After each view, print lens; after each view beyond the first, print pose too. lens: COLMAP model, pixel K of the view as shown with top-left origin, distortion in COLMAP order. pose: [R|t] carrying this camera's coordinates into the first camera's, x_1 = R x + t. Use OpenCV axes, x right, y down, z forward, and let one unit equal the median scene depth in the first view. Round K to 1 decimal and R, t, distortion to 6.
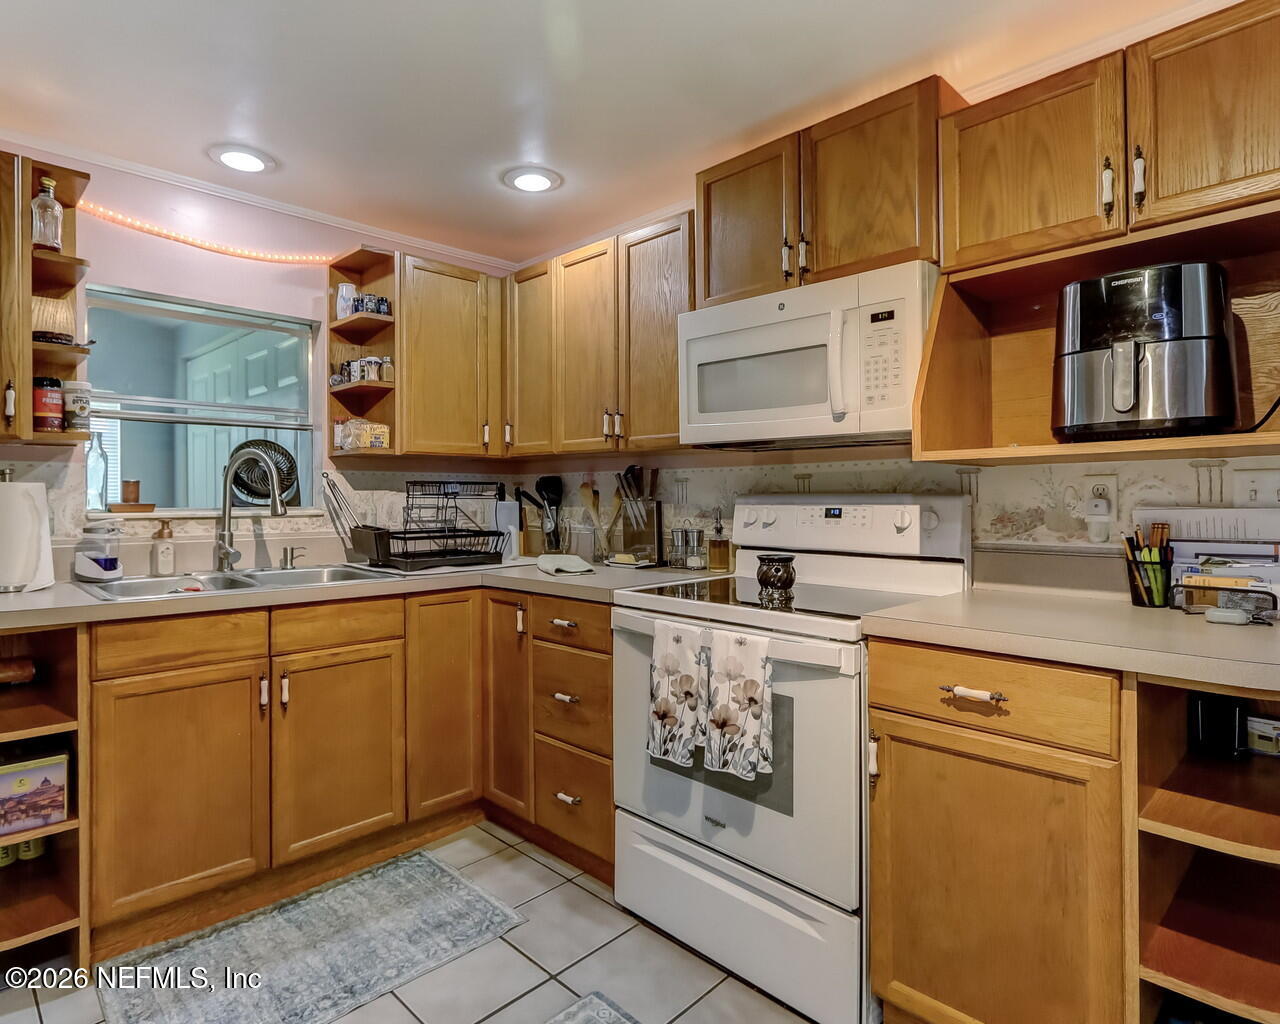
lens RADIAL K [[725.8, 0, 640.7], [0, 725.8, 503.3], [0, 0, 1]] dist [0.000954, 0.000831]
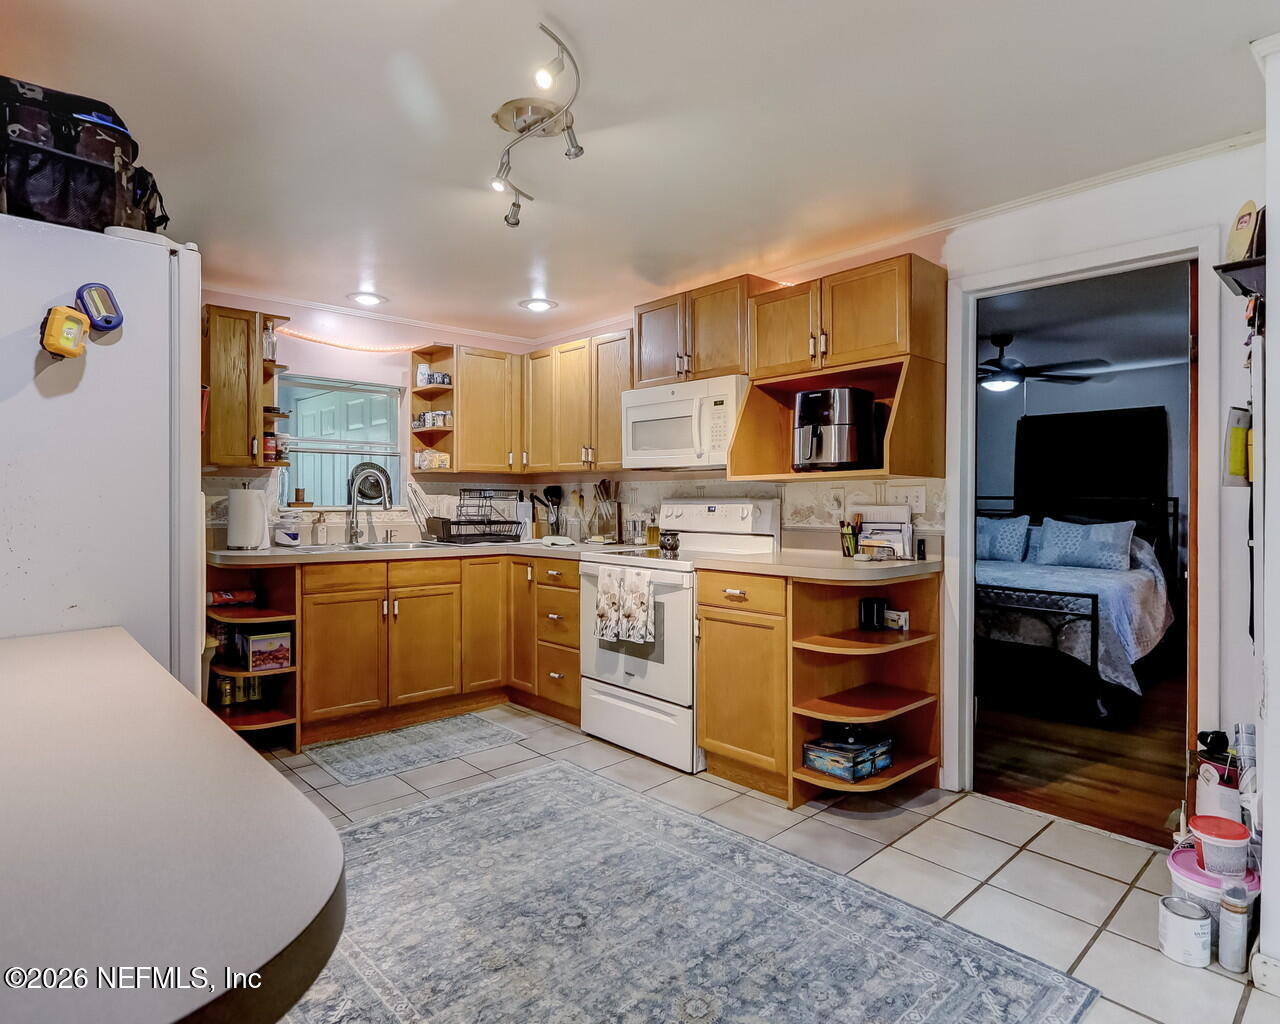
lens RADIAL K [[715.5, 0, 640.0], [0, 715.5, 512.0], [0, 0, 1]] dist [-0.000003, 0.000075]
pose [[0.999223, 0.004892, -0.039115, 0.164296], [-0.004667, 0.999972, 0.005825, 0.011014], [0.039142, -0.005638, 0.999218, -0.686068]]
